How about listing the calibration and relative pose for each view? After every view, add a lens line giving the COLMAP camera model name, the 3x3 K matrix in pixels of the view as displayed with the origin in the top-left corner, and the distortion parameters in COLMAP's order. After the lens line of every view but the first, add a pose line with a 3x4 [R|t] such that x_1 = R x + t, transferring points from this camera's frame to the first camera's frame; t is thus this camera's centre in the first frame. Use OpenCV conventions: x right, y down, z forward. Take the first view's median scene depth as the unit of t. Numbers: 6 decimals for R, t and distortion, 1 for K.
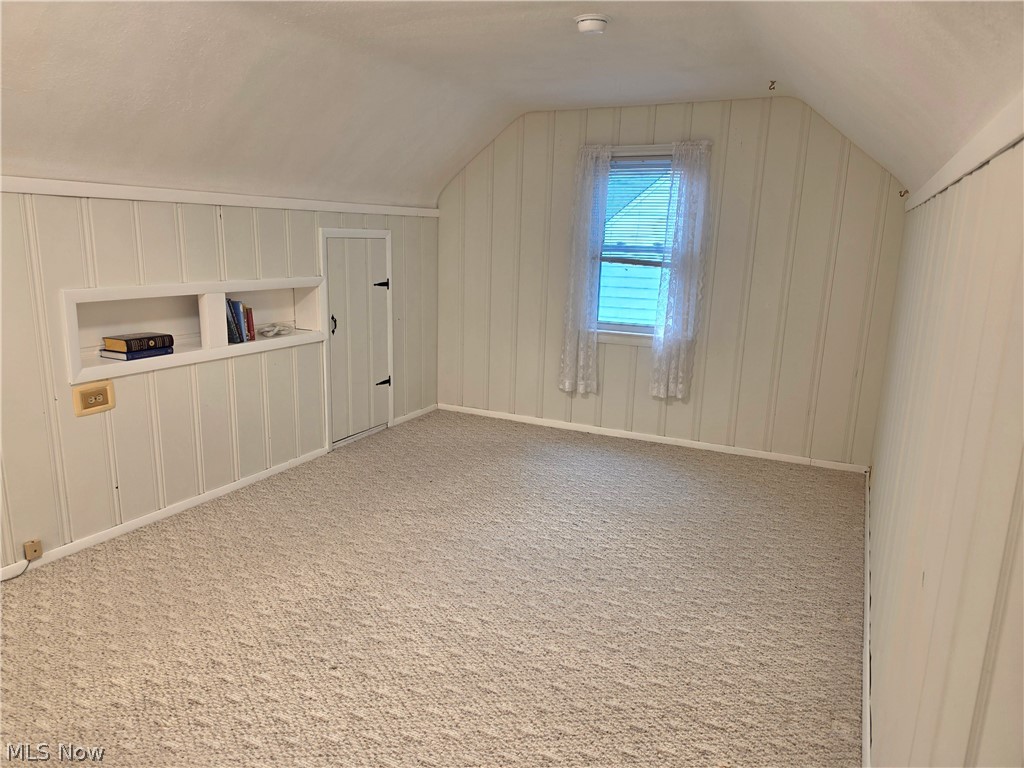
lens RADIAL K [[720.5, 0, 512.0], [0, 720.5, 384.0], [0, 0, 1]] dist [0.093354, -0.119232]
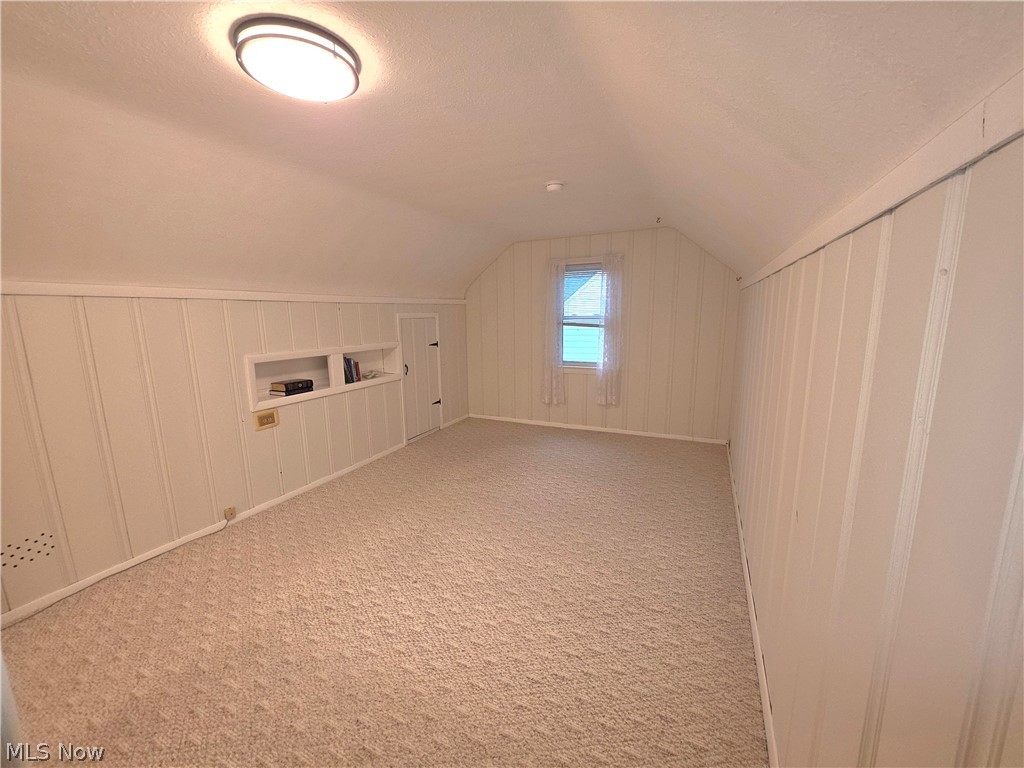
lens RADIAL K [[415.5, 0, 509.3], [0, 415.5, 384.0], [0, 0, 1]] dist [-0.002078, -0.000152]
pose [[0.999103, -0.042302, 0.001690, -0.012918], [0.042335, 0.998350, -0.038805, -0.001241], [-0.000046, 0.038842, 0.999245, 0.045969]]
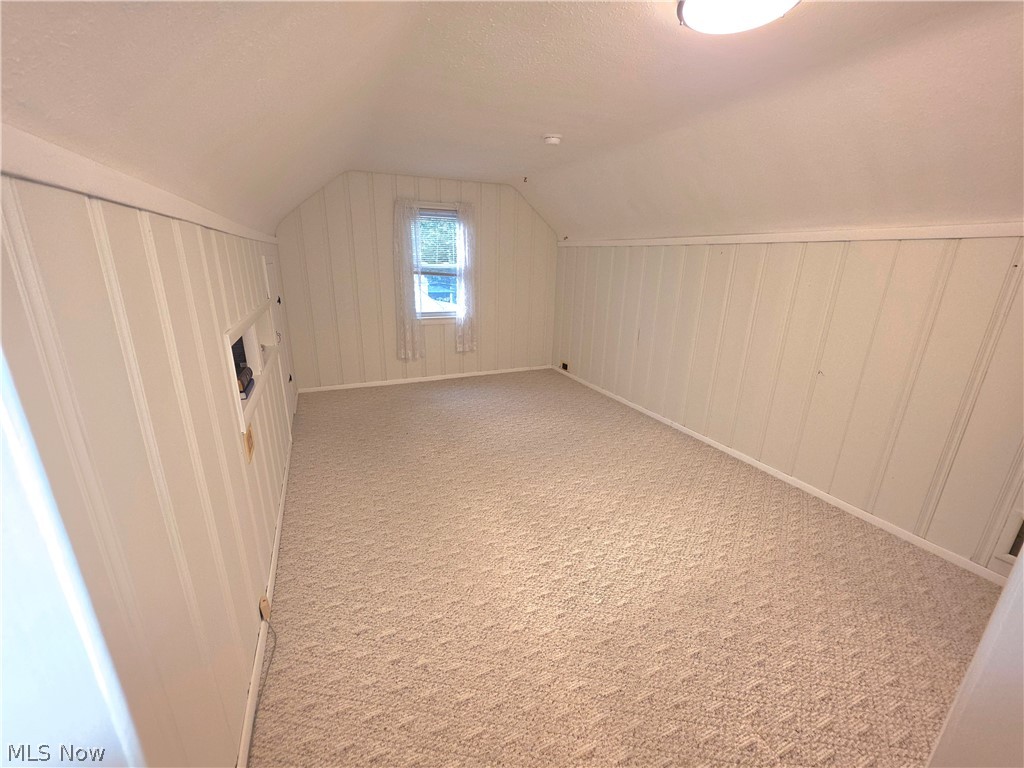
lens RADIAL K [[415.5, 0, 509.3], [0, 415.5, 384.0], [0, 0, 1]] dist [-0.002078, -0.000152]
pose [[0.637481, -0.235298, 0.733658, -0.633216], [0.156944, 0.971917, 0.175342, -0.084644], [-0.754312, 0.003366, 0.656507, 0.325599]]
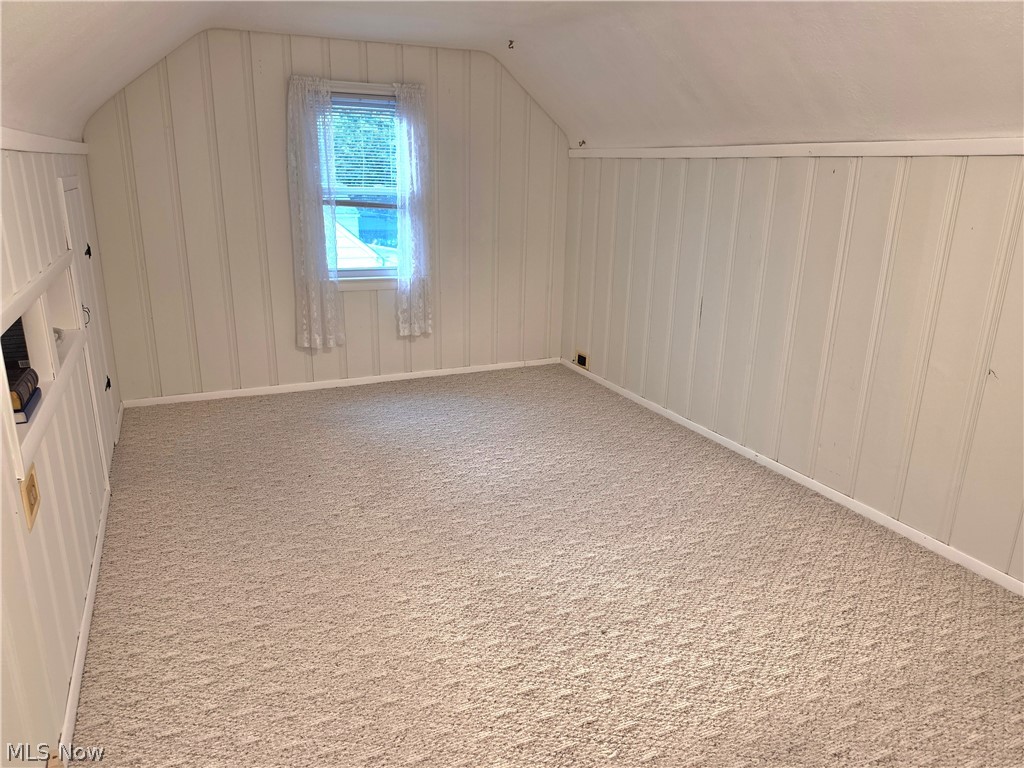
lens RADIAL K [[712.6, 0, 512.0], [0, 712.6, 384.0], [0, 0, 1]] dist [0.083257, -0.112396]
pose [[0.627181, -0.235269, 0.742491, -0.633692], [0.158446, 0.971894, 0.174120, -0.091779], [-0.762587, 0.008440, 0.646831, 0.286240]]
